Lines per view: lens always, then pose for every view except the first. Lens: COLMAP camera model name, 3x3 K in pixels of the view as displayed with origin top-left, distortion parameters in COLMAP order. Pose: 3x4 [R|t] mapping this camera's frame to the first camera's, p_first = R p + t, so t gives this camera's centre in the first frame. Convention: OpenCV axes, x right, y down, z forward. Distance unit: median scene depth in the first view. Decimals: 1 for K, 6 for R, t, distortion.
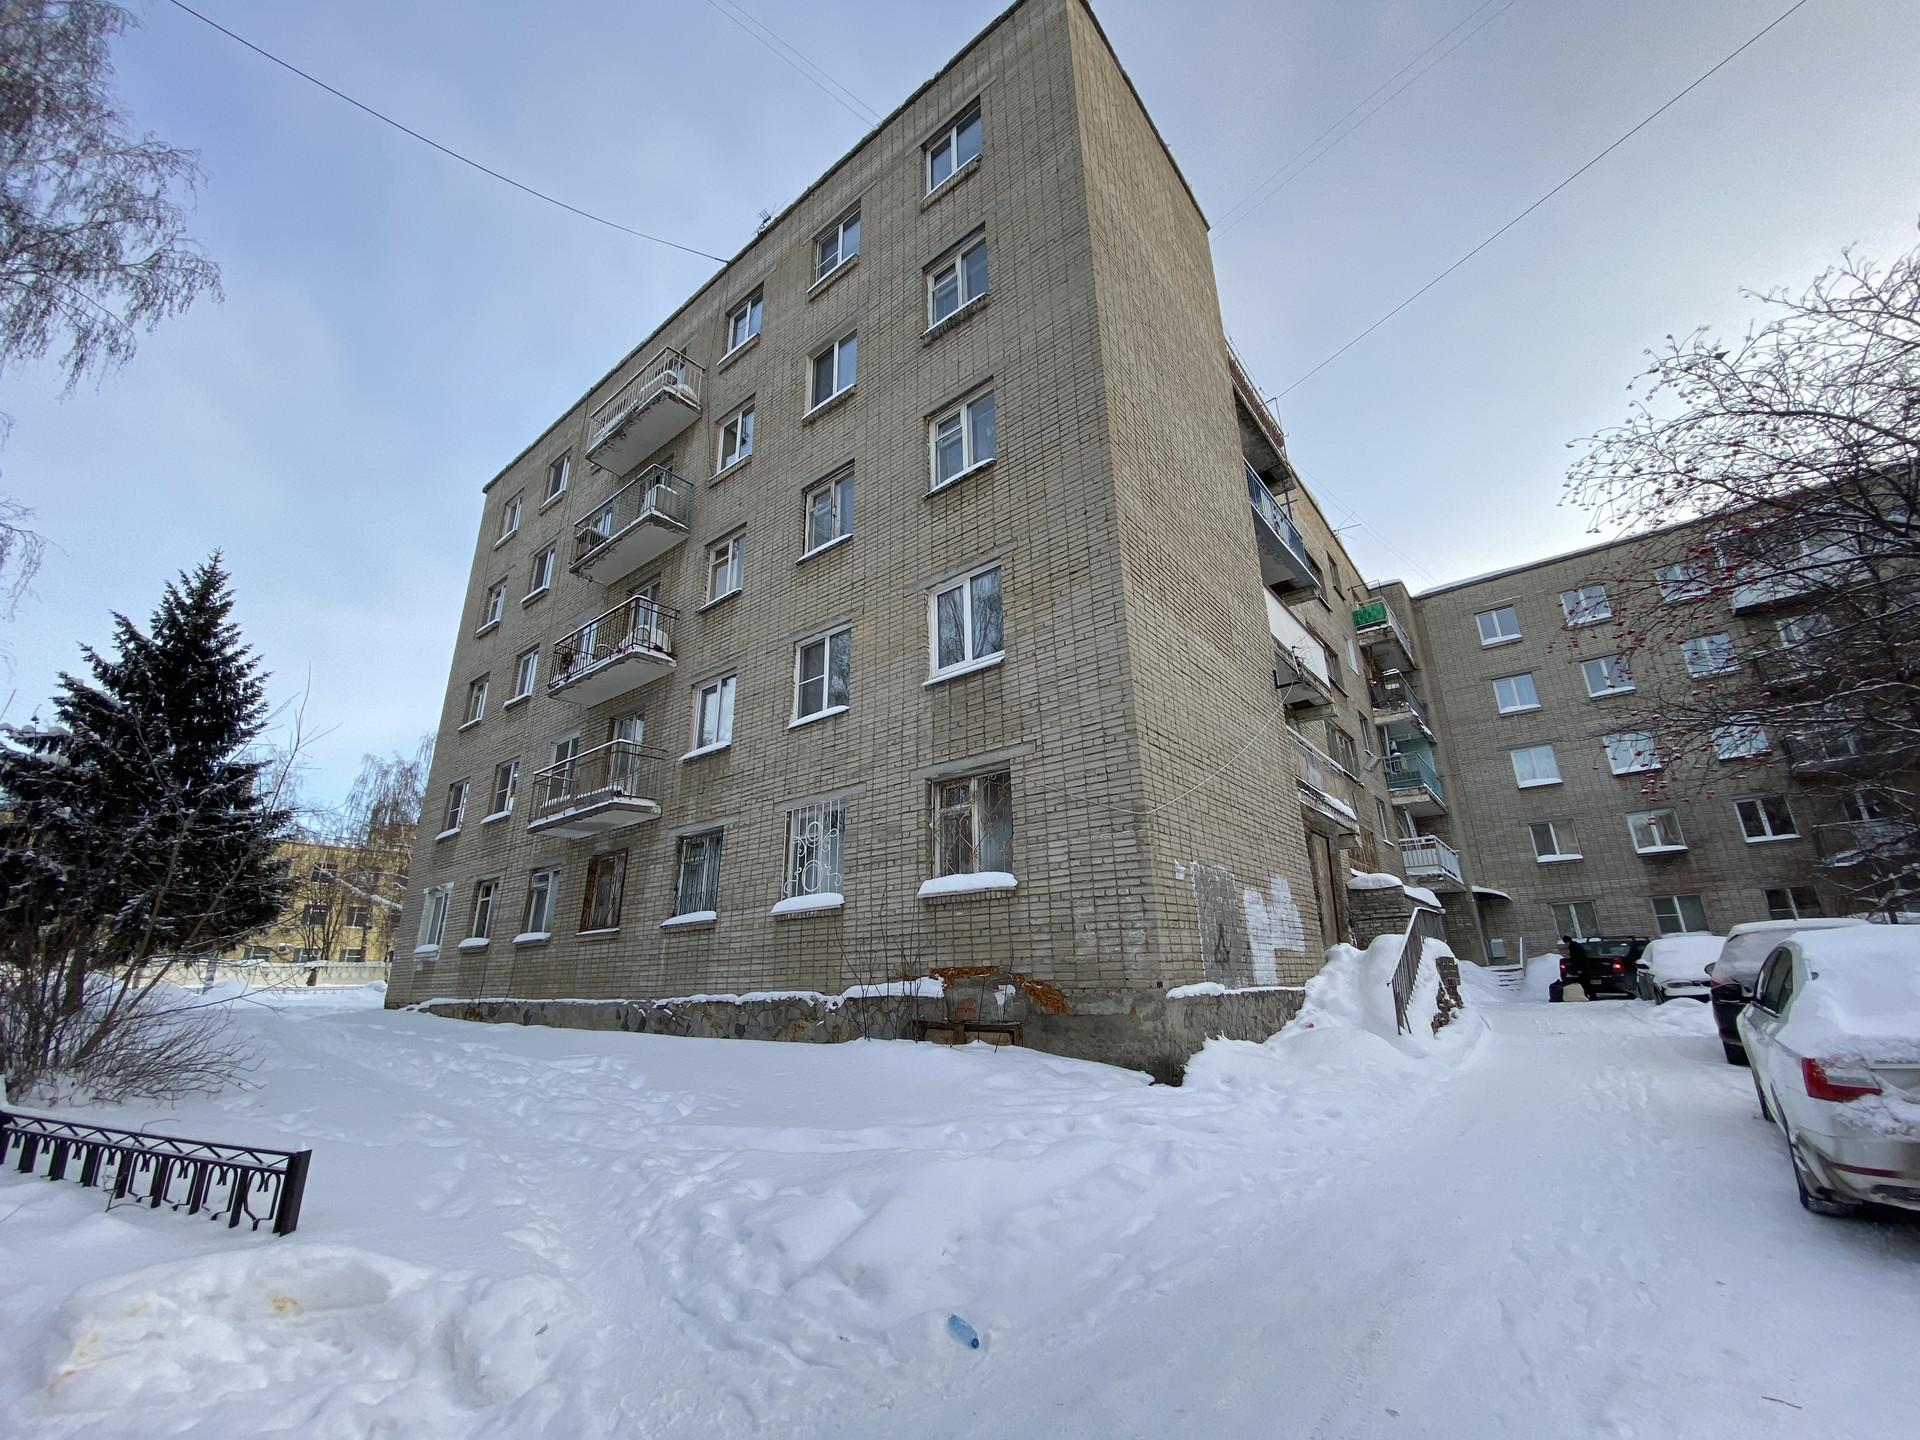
lens RADIAL K [[781.4, 0, 960.1], [0, 781.4, 721.8], [0, 0, 1]] dist [0.040023, -0.031915]
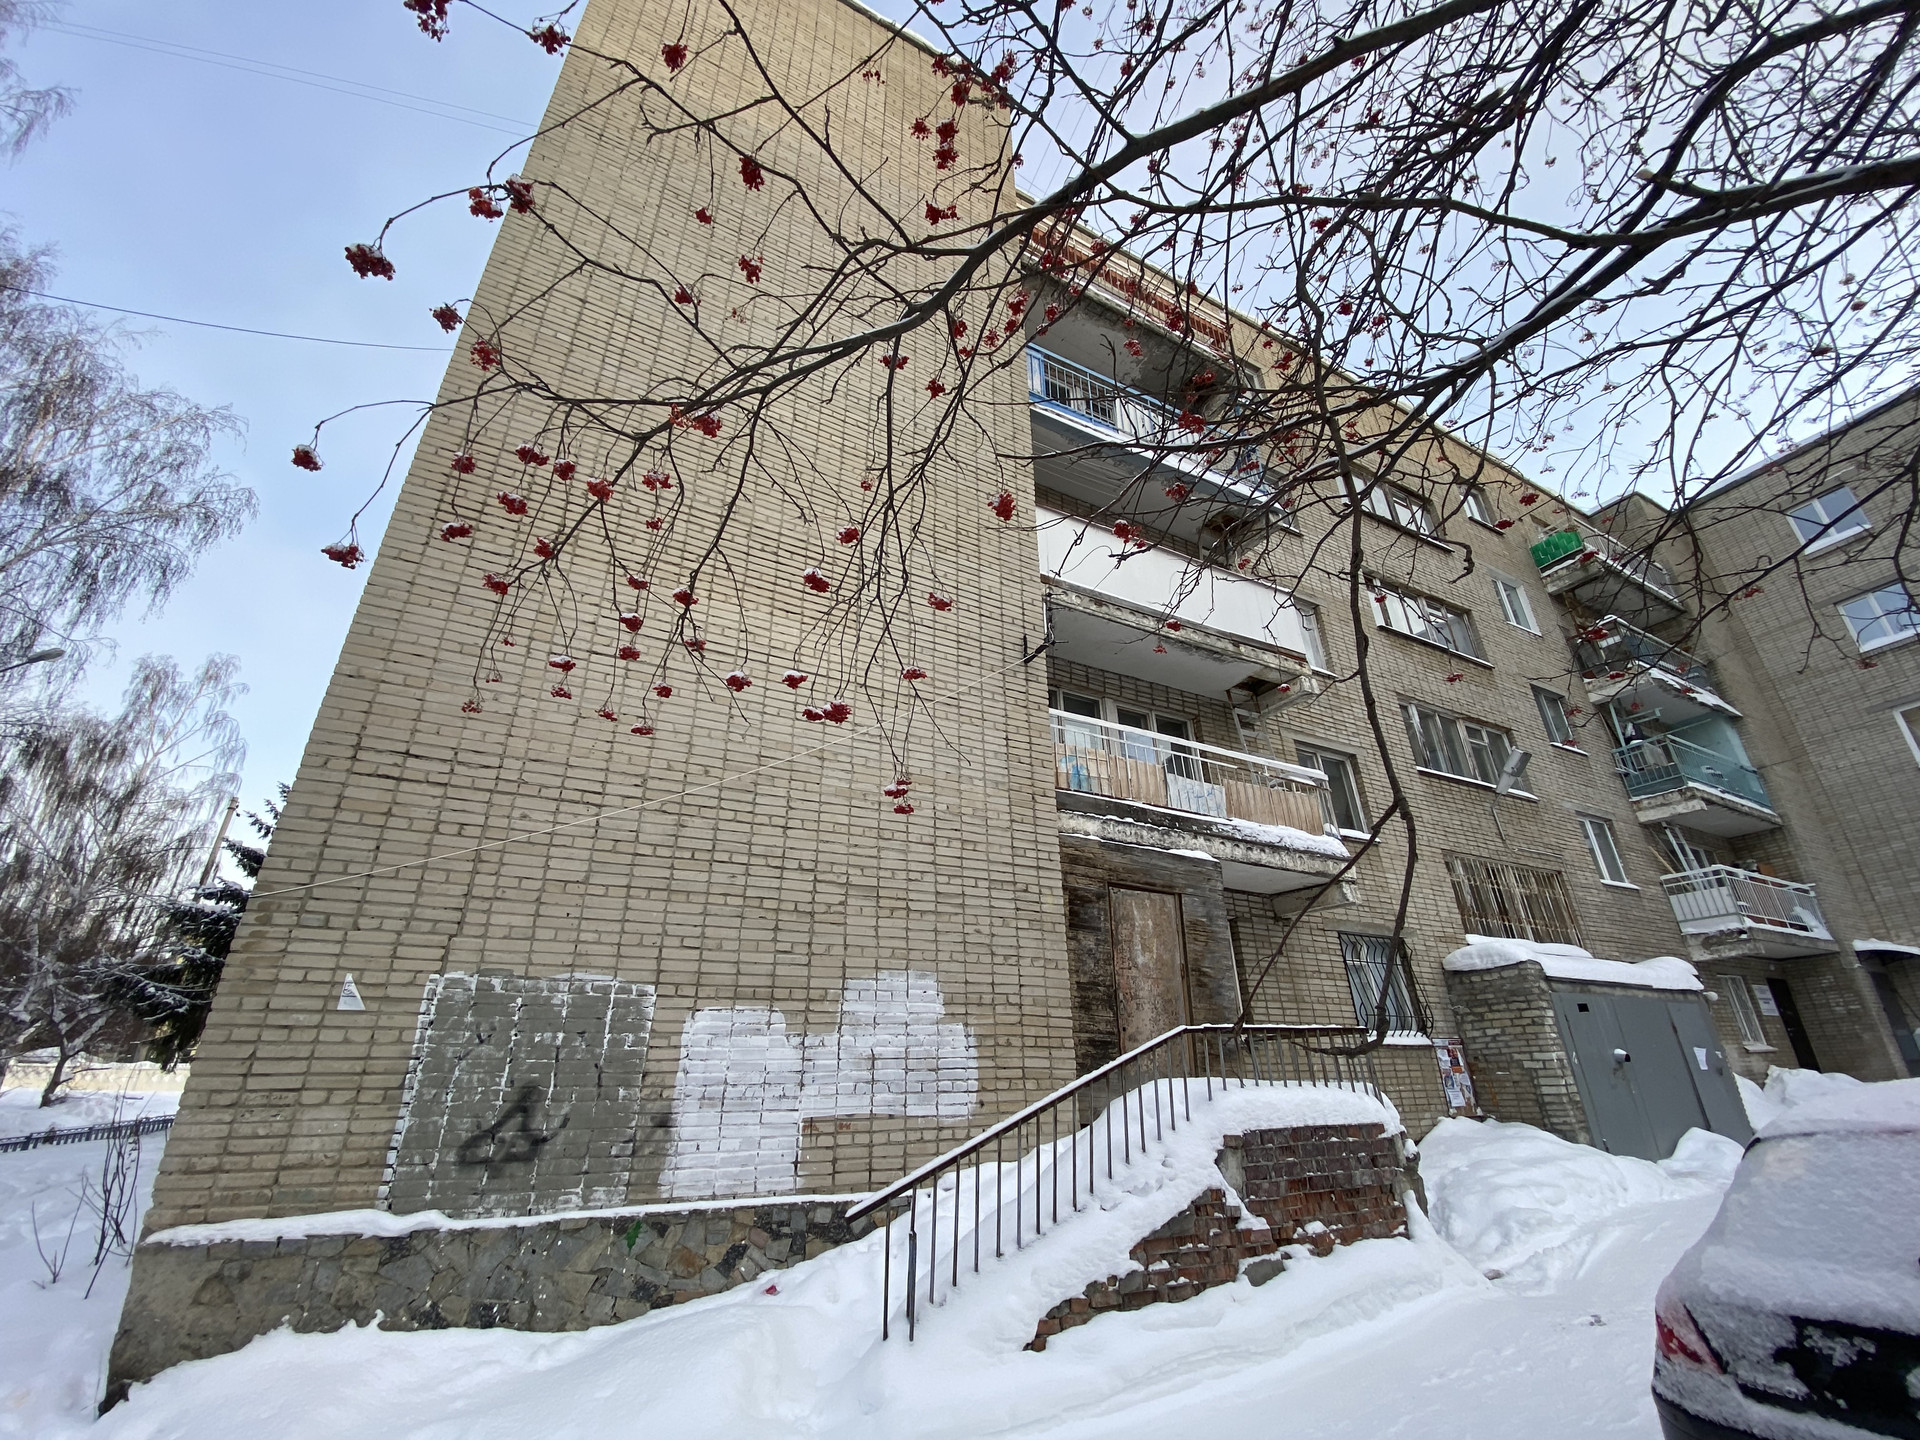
lens RADIAL K [[781.4, 0, 960.1], [0, 781.4, 721.8], [0, 0, 1]] dist [0.040023, -0.031915]
pose [[0.920602, -0.167063, -0.352962, 0.467036], [0.125059, 0.982392, -0.138803, 0.075249], [0.369936, 0.083641, 0.925284, 0.345714]]
